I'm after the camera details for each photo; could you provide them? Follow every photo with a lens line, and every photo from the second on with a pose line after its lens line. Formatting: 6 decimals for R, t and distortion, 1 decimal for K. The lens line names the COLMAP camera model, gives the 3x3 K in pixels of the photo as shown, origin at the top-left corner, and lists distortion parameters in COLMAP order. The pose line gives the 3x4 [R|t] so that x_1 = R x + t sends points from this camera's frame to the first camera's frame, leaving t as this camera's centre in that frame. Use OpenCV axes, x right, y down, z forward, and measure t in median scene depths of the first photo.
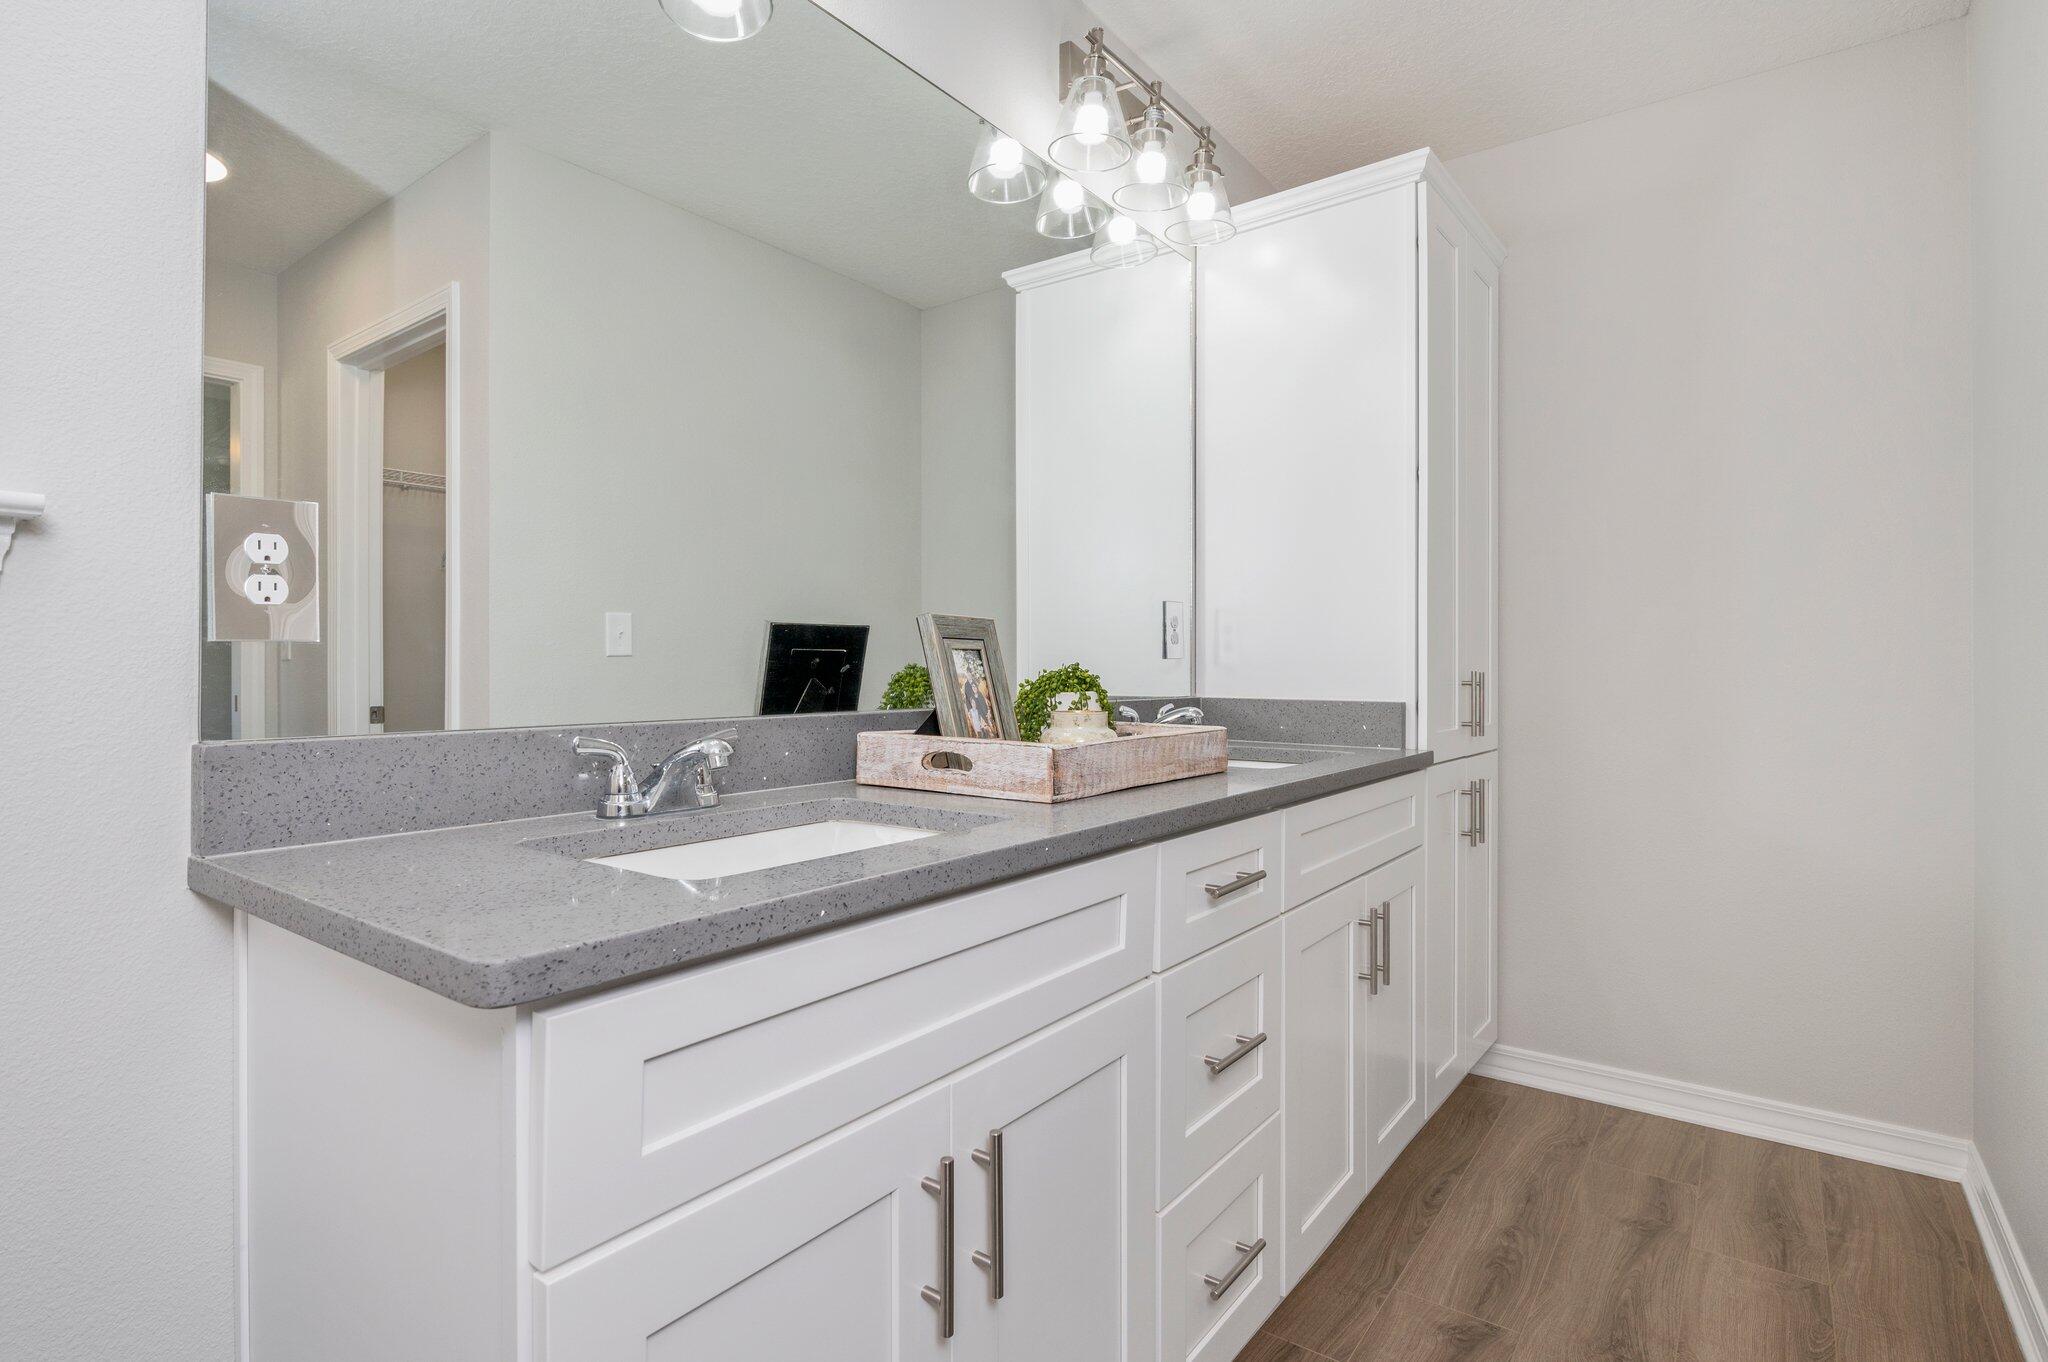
lens RADIAL K [[1001.2, 0, 1023.6], [0, 1001.2, 677.0], [0, 0, 1]] dist [-0.000235, -0.000005]
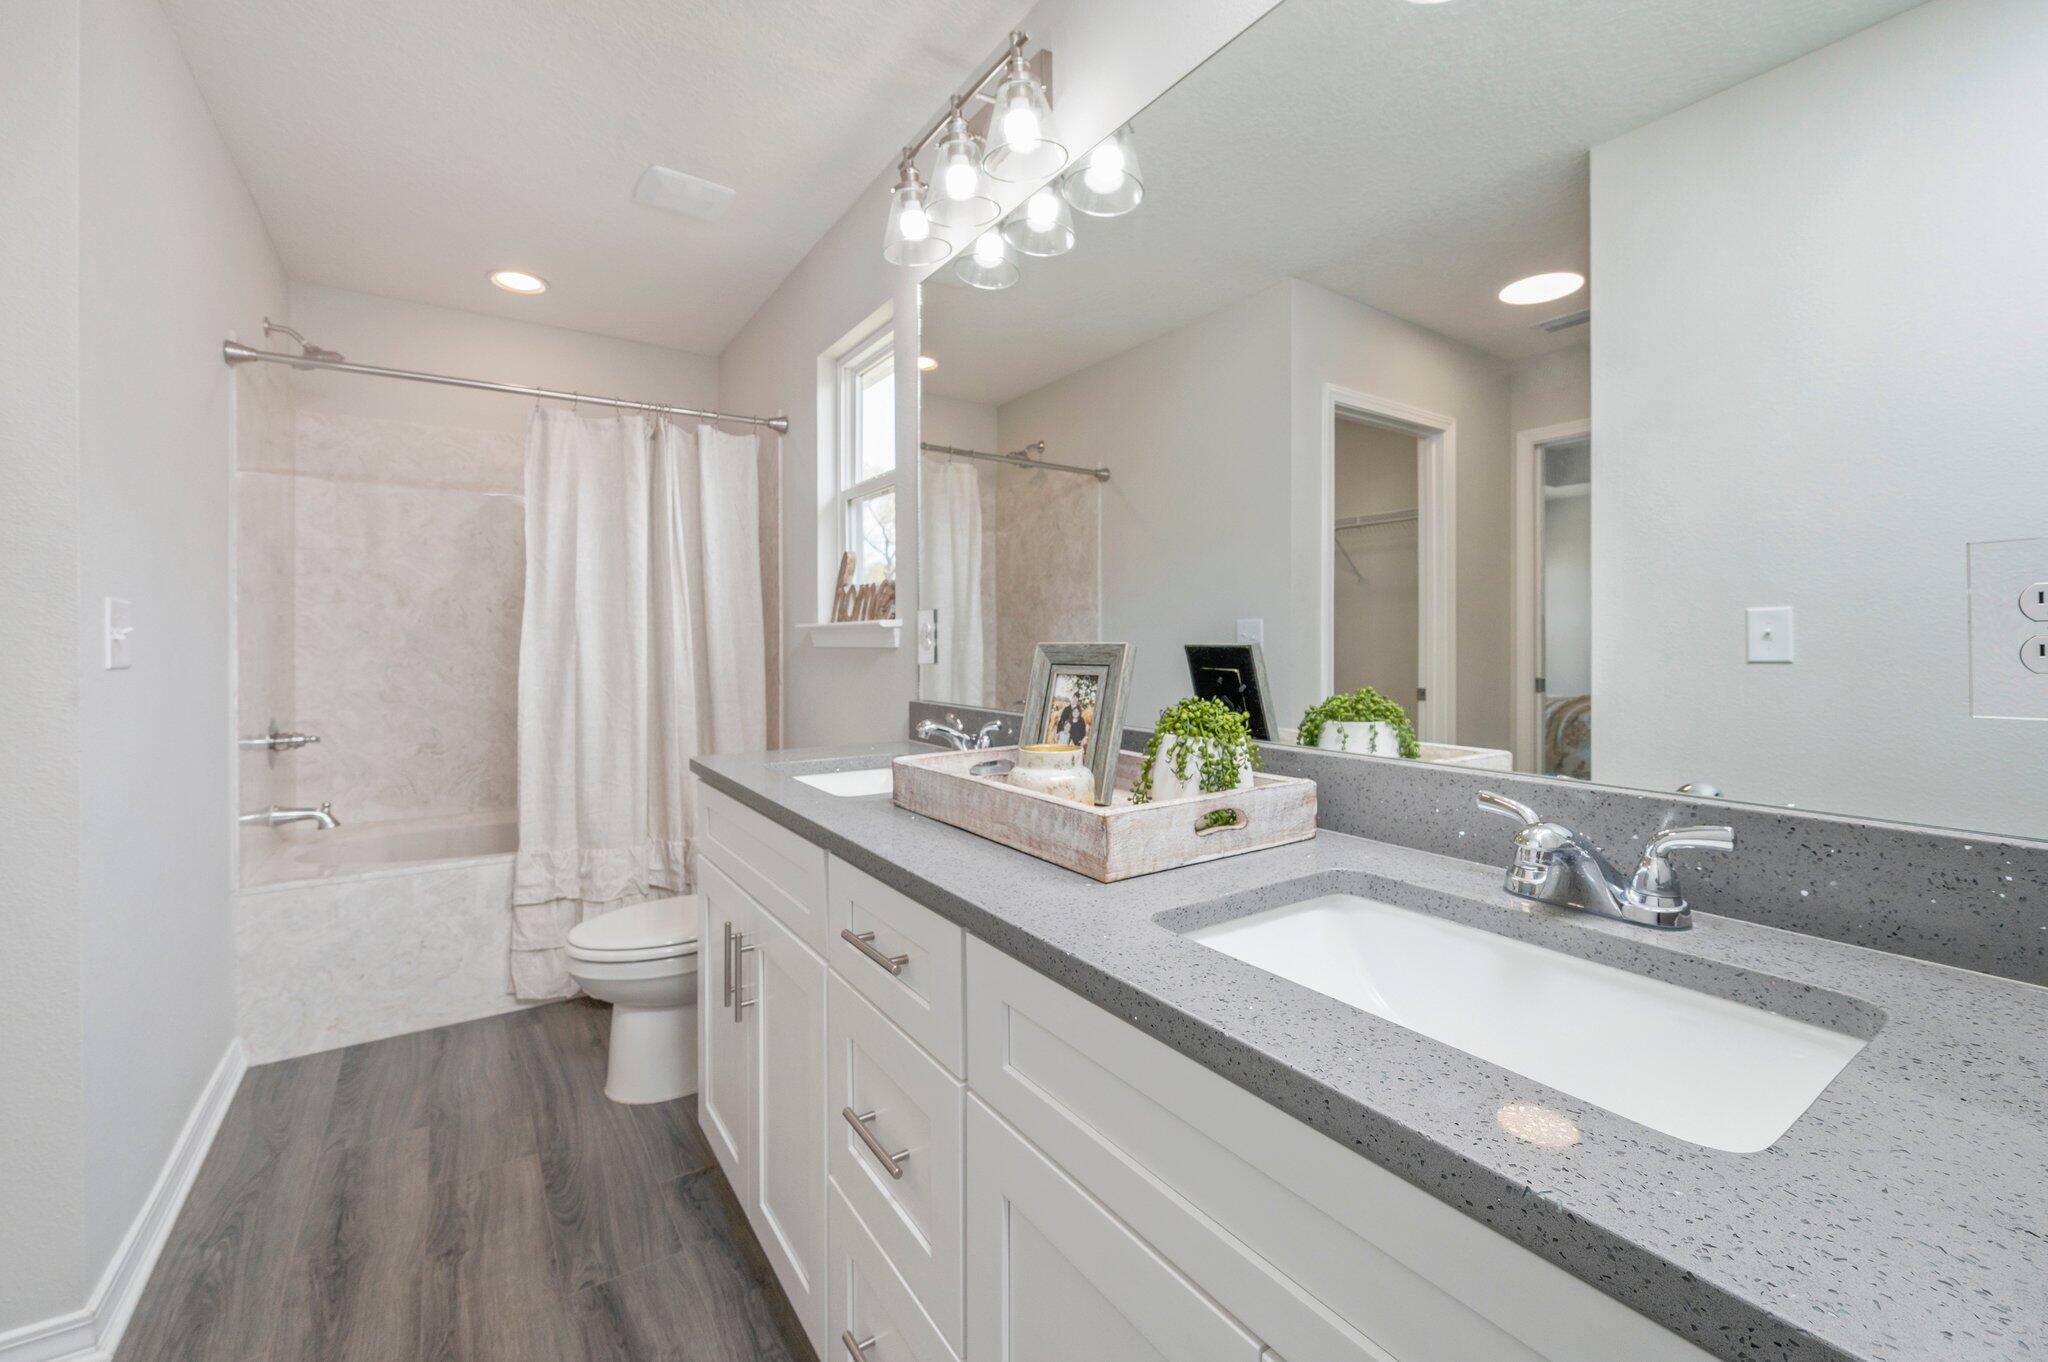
lens RADIAL K [[816.7, 0, 1021.9], [0, 816.7, 662.6], [0, 0, 1]] dist [0.000964, 0.000151]
pose [[-0.320279, 0.017097, -0.947169, 0.769213], [-0.001342, 0.999828, 0.018502, -0.056462], [0.947322, 0.007197, -0.320201, 1.221905]]
